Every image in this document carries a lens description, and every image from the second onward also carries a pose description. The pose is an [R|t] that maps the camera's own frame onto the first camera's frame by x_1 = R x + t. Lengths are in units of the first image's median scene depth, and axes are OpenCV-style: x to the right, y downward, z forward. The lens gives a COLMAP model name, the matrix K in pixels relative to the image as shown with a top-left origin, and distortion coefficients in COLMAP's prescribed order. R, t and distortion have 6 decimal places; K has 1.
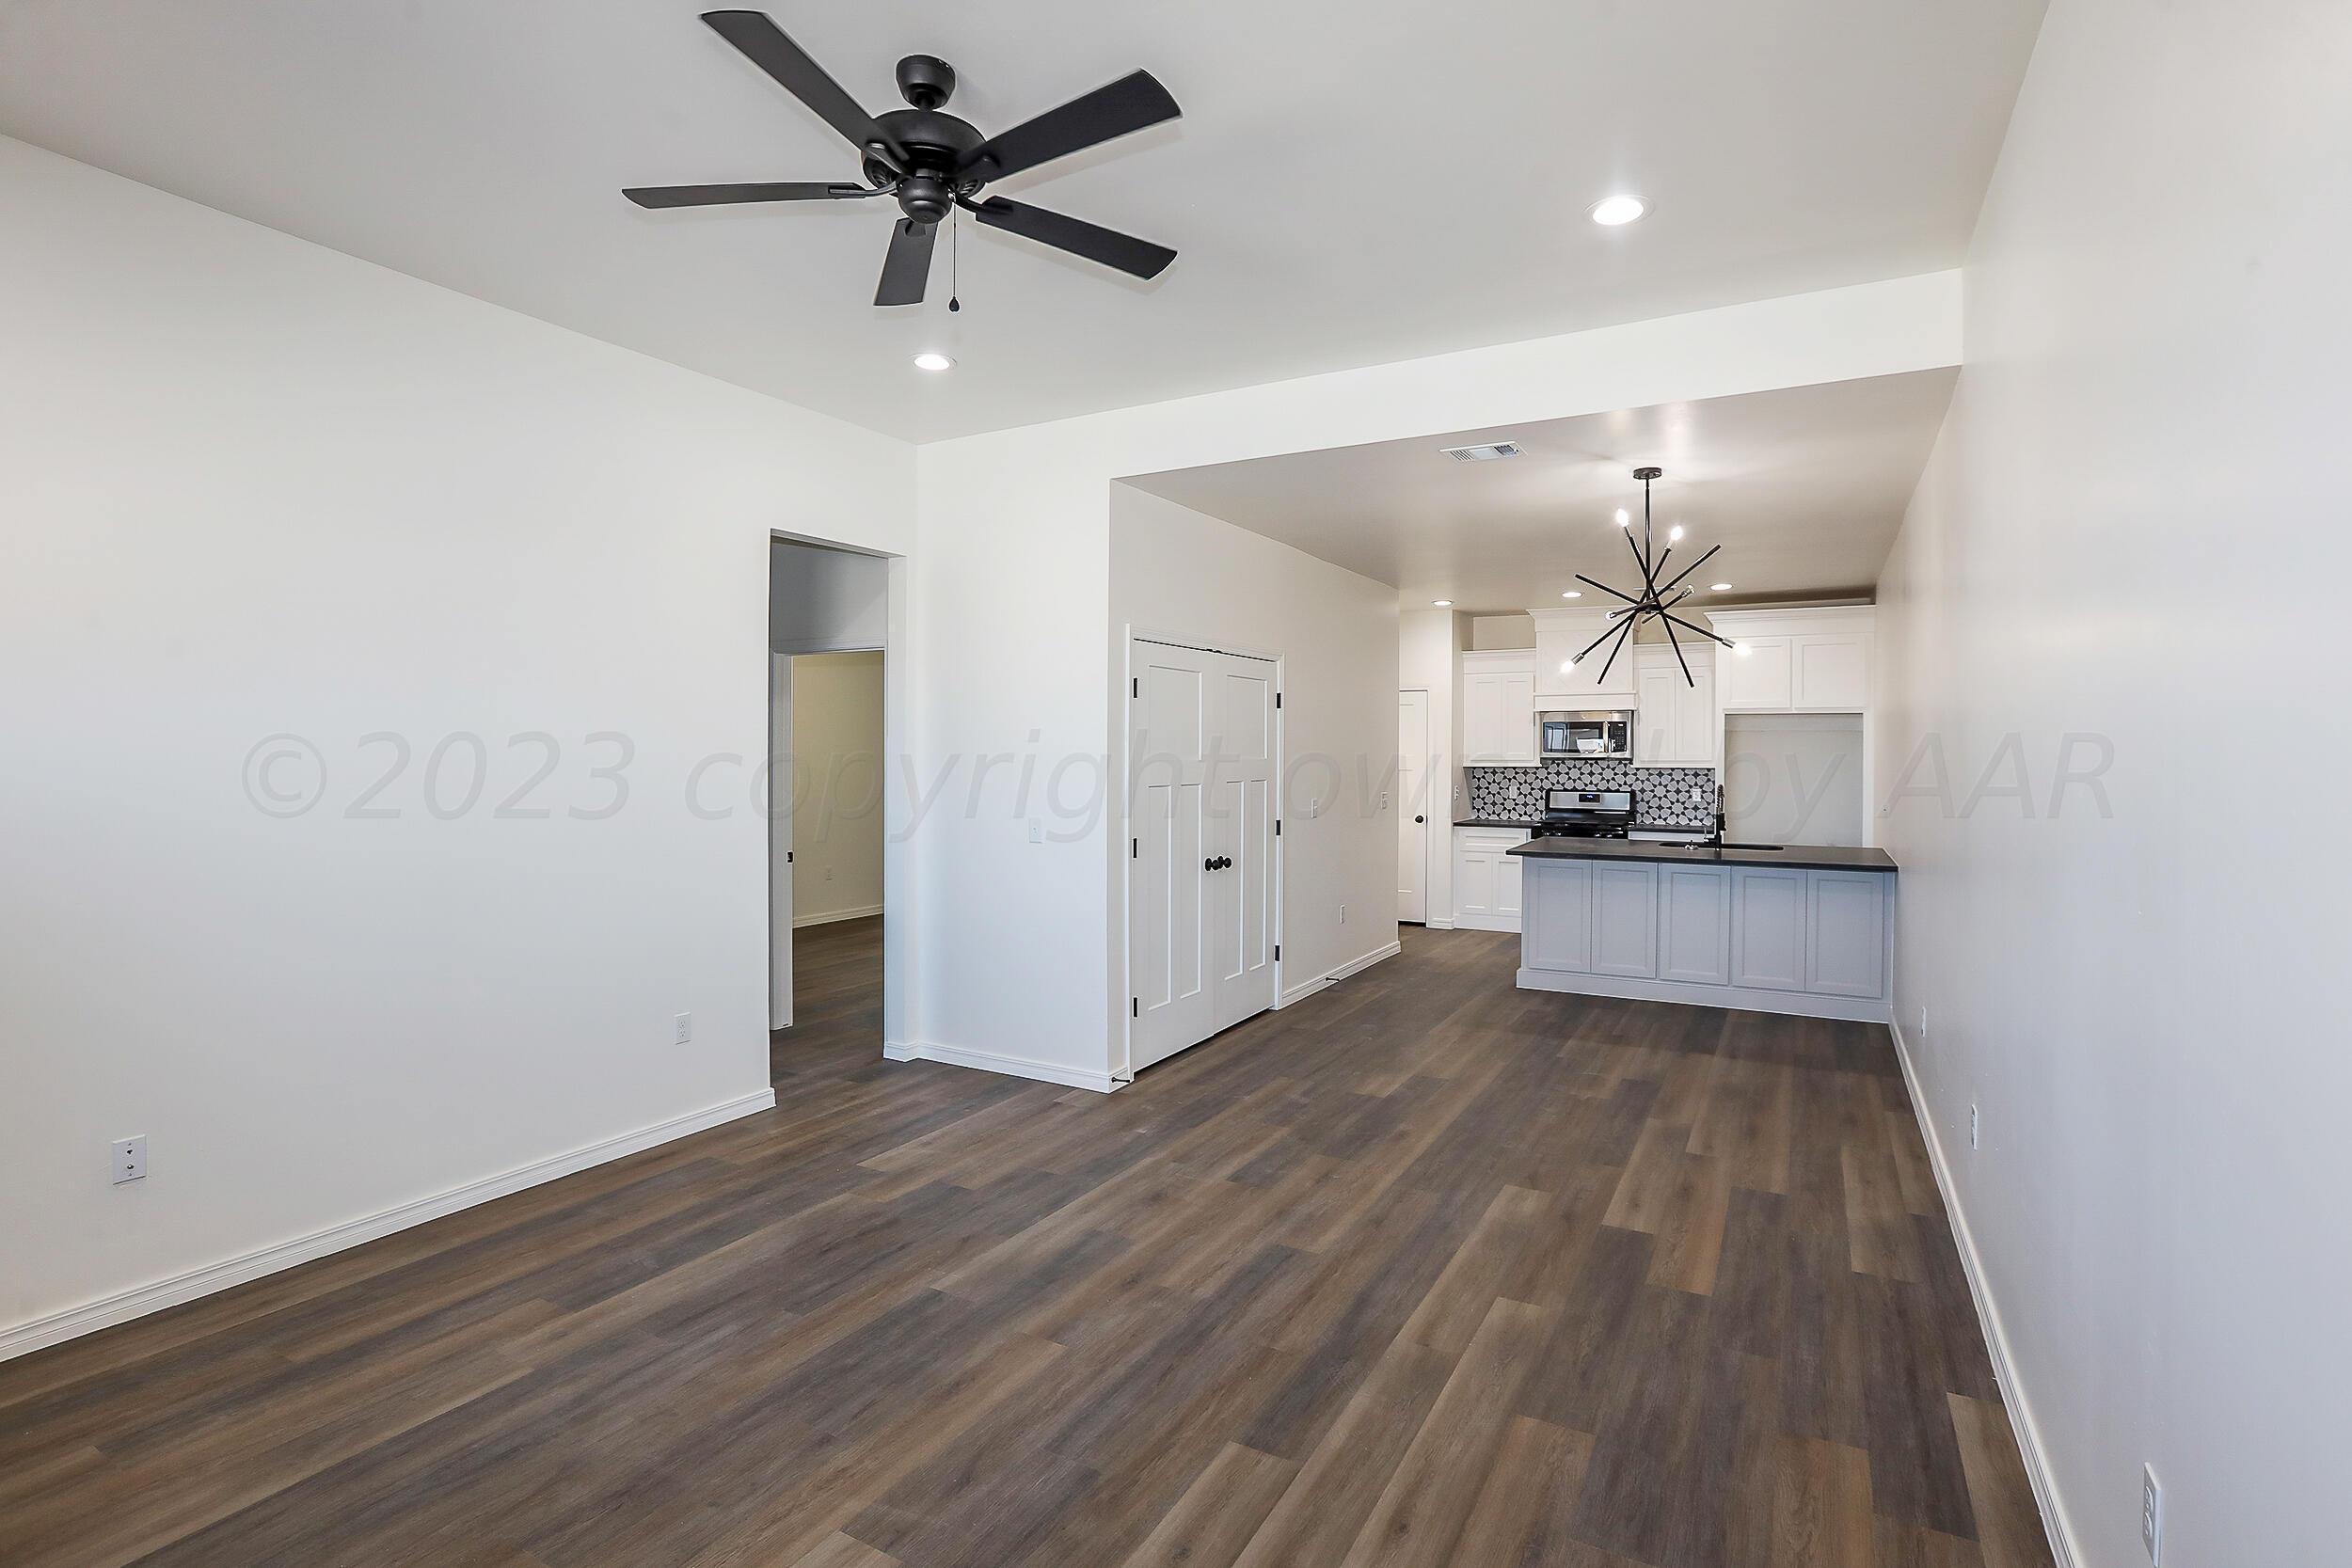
lens RADIAL K [[1115.9, 0, 1163.8], [0, 1115.9, 771.7], [0, 0, 1]] dist [-0.029234, 0.006214]
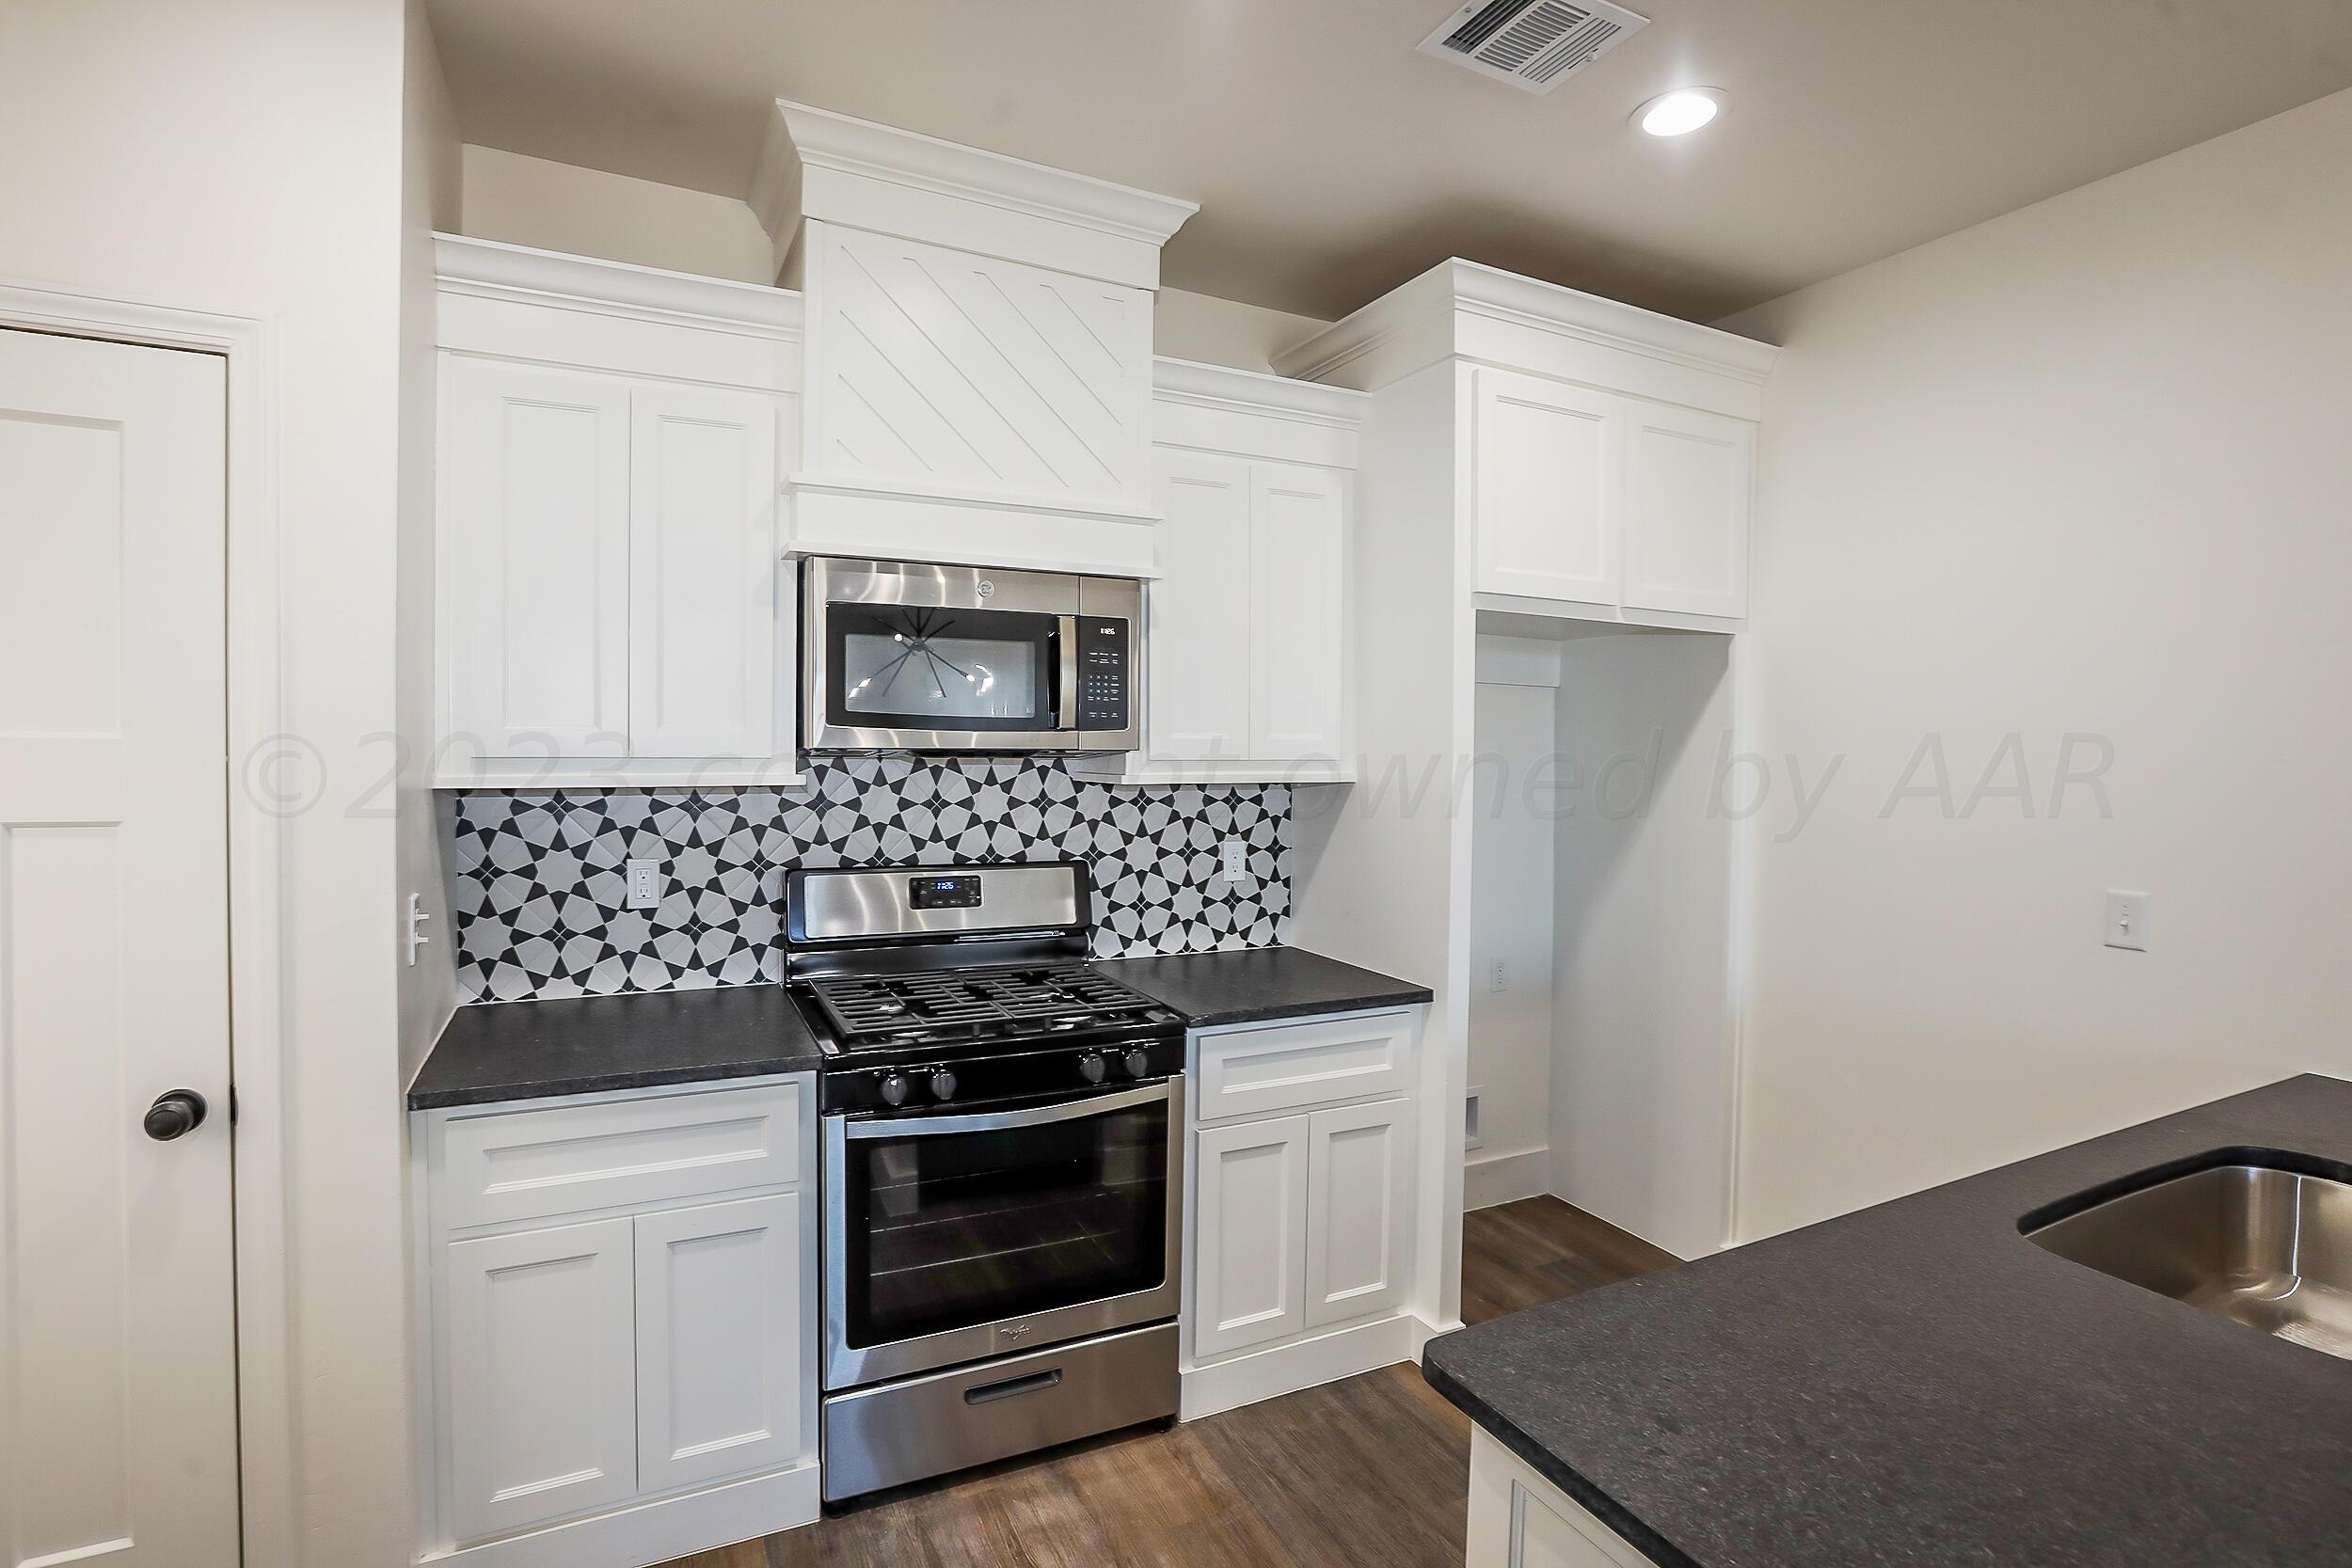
lens RADIAL K [[1115.9, 0, 1166.6], [0, 1115.9, 768.7], [0, 0, 1]] dist [-0.029234, 0.006214]
pose [[0.568170, -0.006858, 0.822883, 0.179460], [0.010159, 0.999948, 0.001319, -0.007307], [-0.822849, 0.007610, 0.568210, 0.784599]]
